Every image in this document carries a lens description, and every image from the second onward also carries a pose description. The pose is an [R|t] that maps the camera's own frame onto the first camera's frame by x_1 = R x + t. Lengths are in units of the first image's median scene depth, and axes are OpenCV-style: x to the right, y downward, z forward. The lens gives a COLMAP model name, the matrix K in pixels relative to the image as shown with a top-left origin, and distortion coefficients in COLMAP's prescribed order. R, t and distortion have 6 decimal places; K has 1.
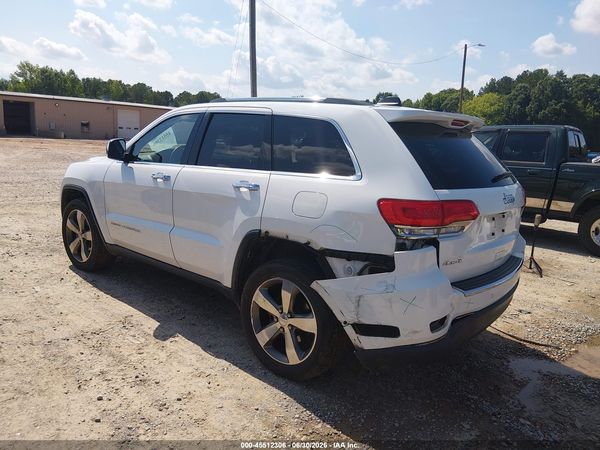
lens RADIAL K [[473.3, 0, 295.7], [0, 473.3, 218.8], [0, 0, 1]] dist [0.071836, -0.137349]
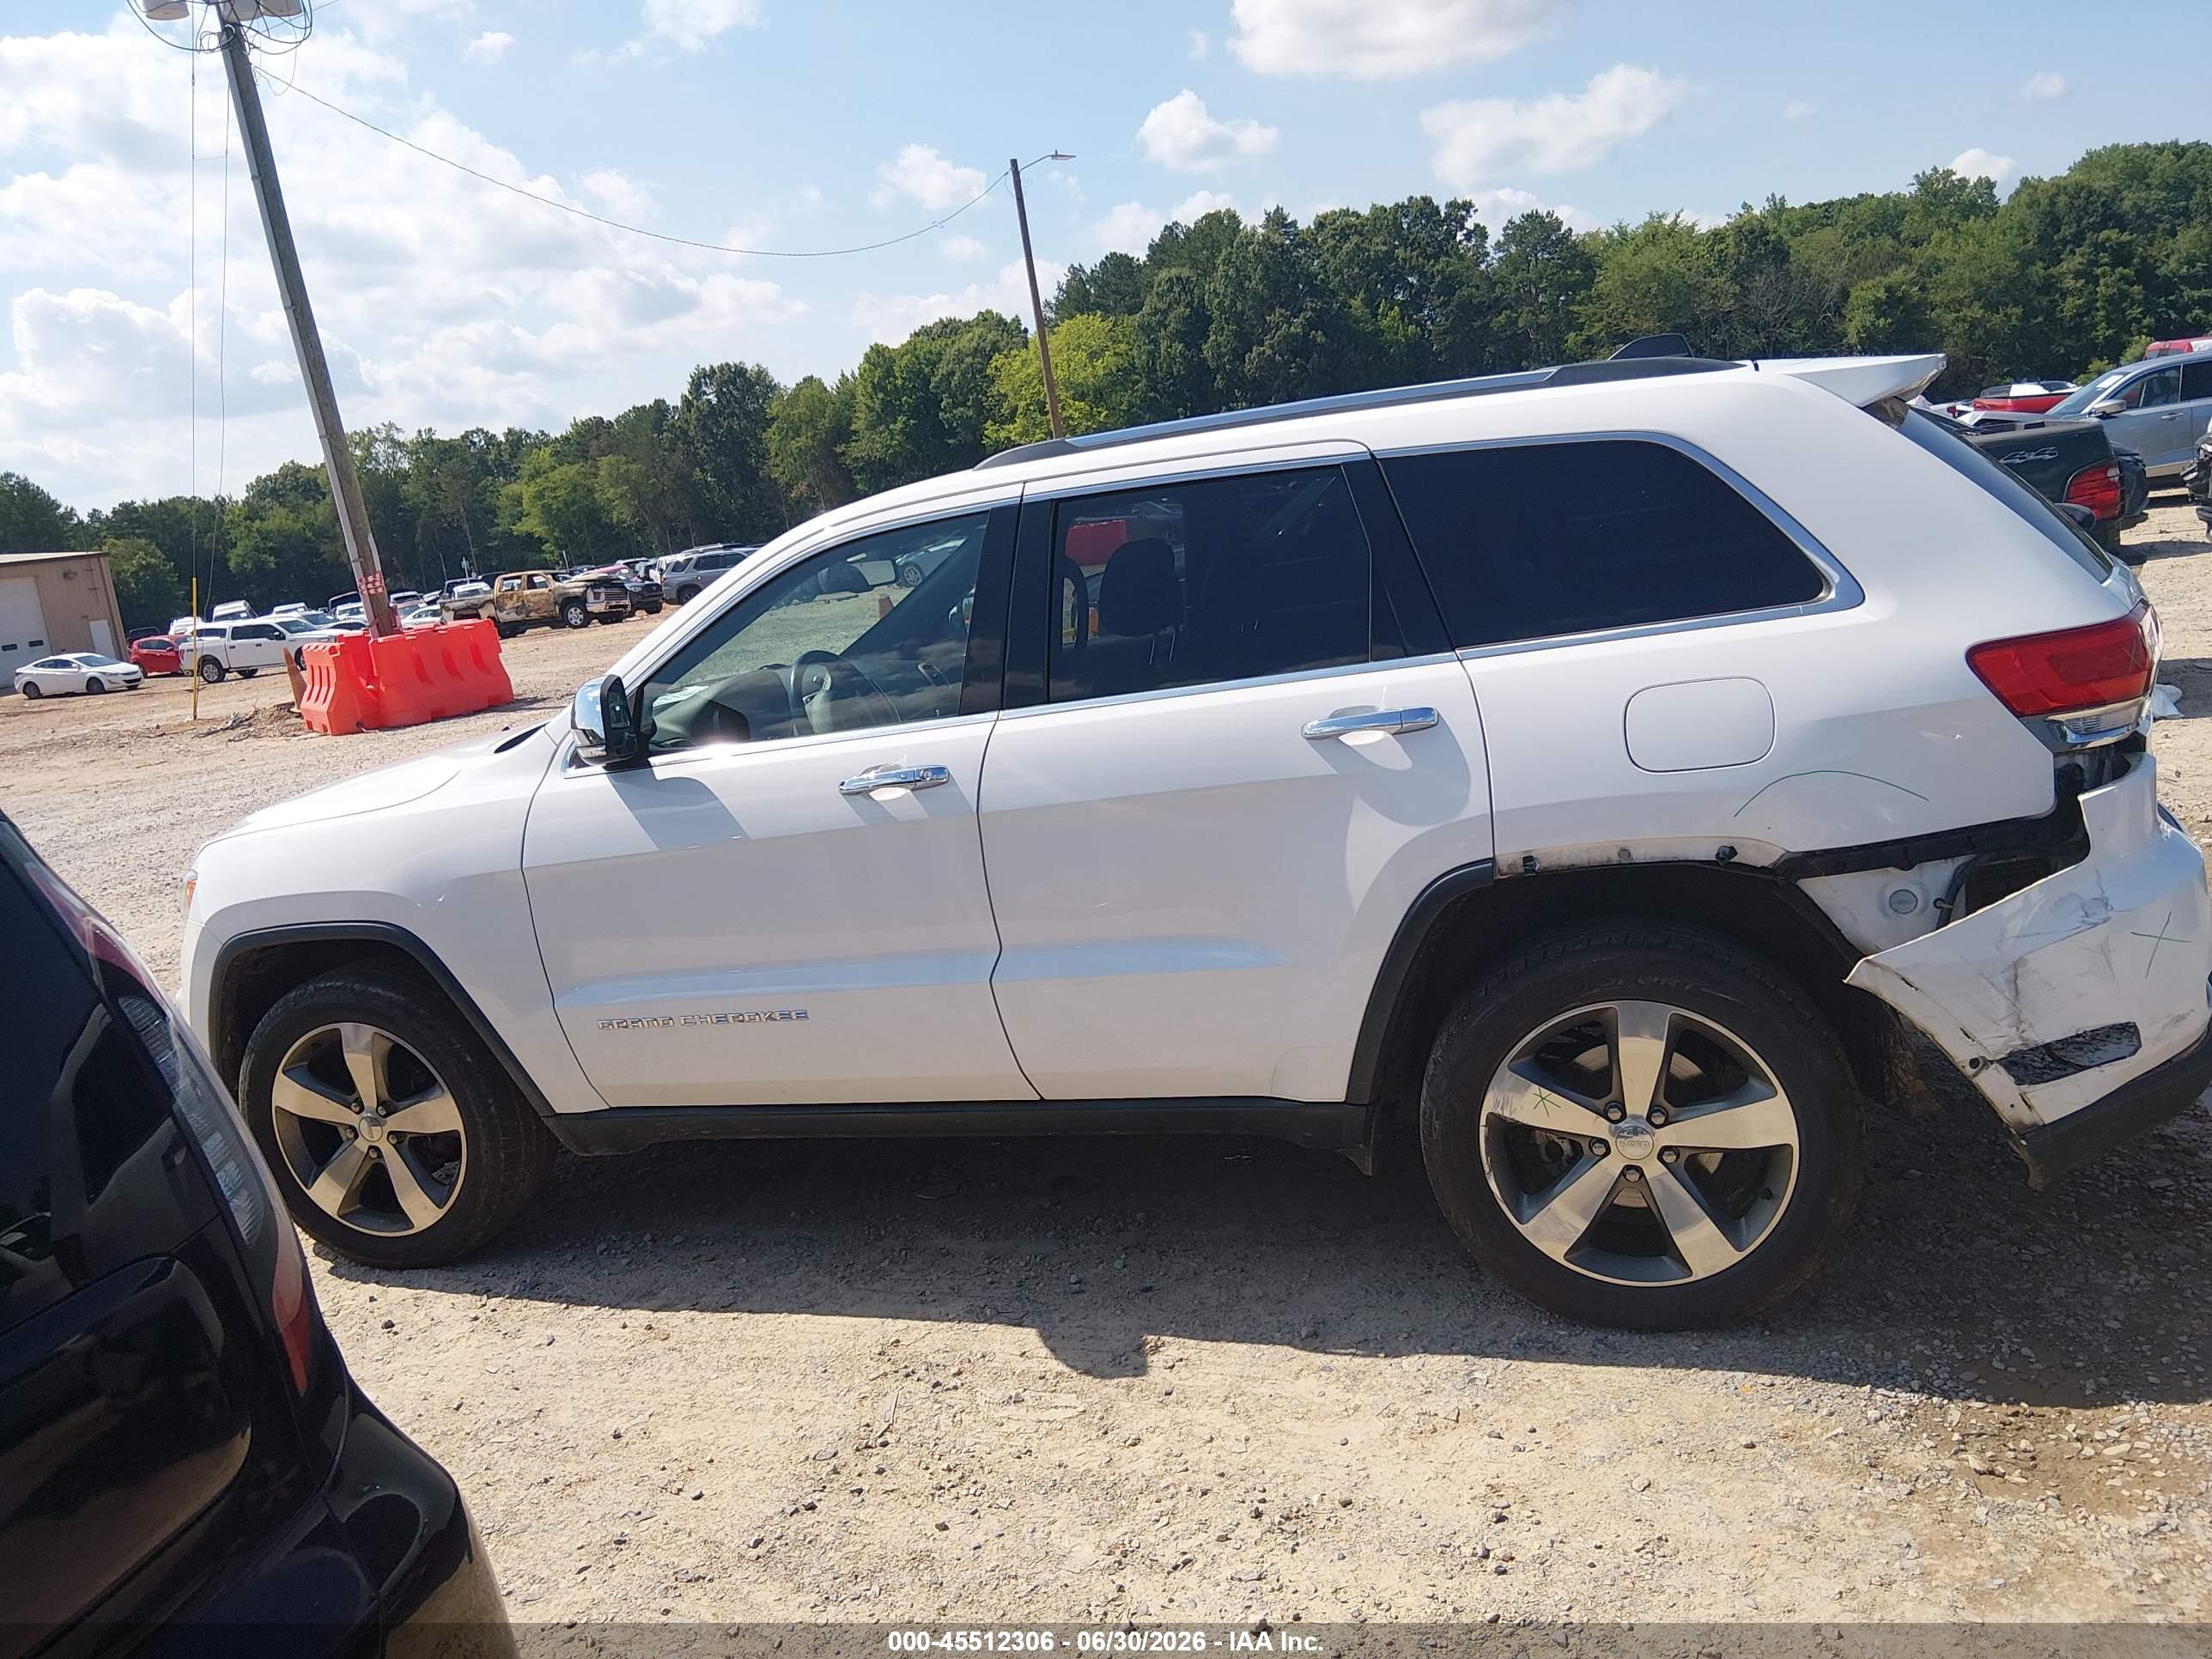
lens RADIAL K [[1744.8, 0, 1084.9], [0, 1744.8, 821.3], [0, 0, 1]] dist [0.071836, -0.137349]
pose [[0.903654, -0.239930, 0.354743, -0.663480], [0.240839, 0.969642, 0.042316, -0.101758], [-0.354126, 0.047197, 0.934006, 0.109352]]
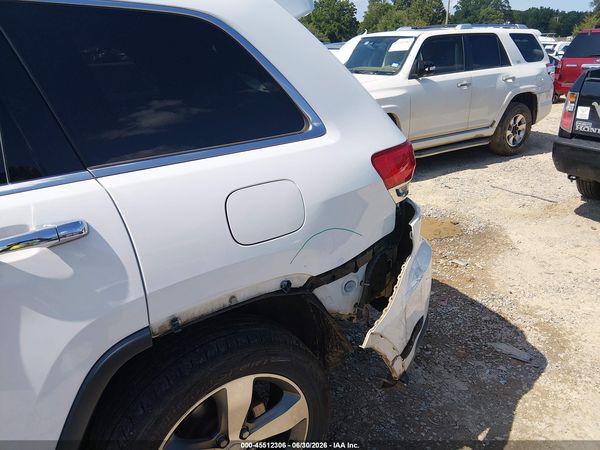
lens RADIAL K [[473.3, 0, 310.8], [0, 473.3, 224.5], [0, 0, 1]] dist [0.071836, -0.137349]
pose [[0.254114, -0.401859, 0.879736, -0.350819], [0.193308, 0.912344, 0.360917, -0.167012], [-0.947659, 0.078346, 0.309522, 0.753435]]
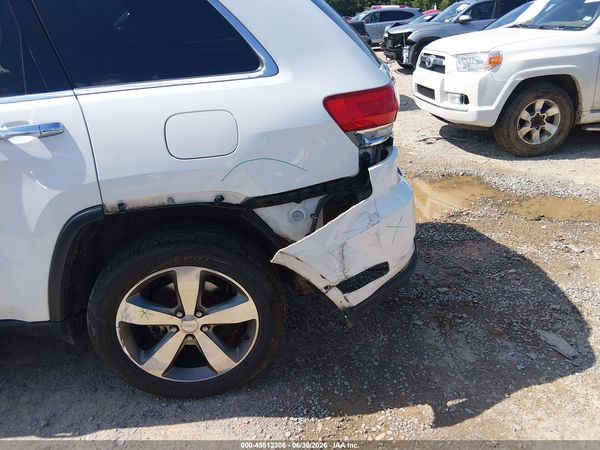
lens RADIAL K [[473.3, 0, 311.6], [0, 473.3, 224.5], [0, 0, 1]] dist [0.071836, -0.137349]
pose [[0.675624, -0.381205, 0.631042, -0.267549], [0.208244, 0.919766, 0.332663, -0.087831], [-0.707224, -0.093345, 0.700800, 0.450802]]
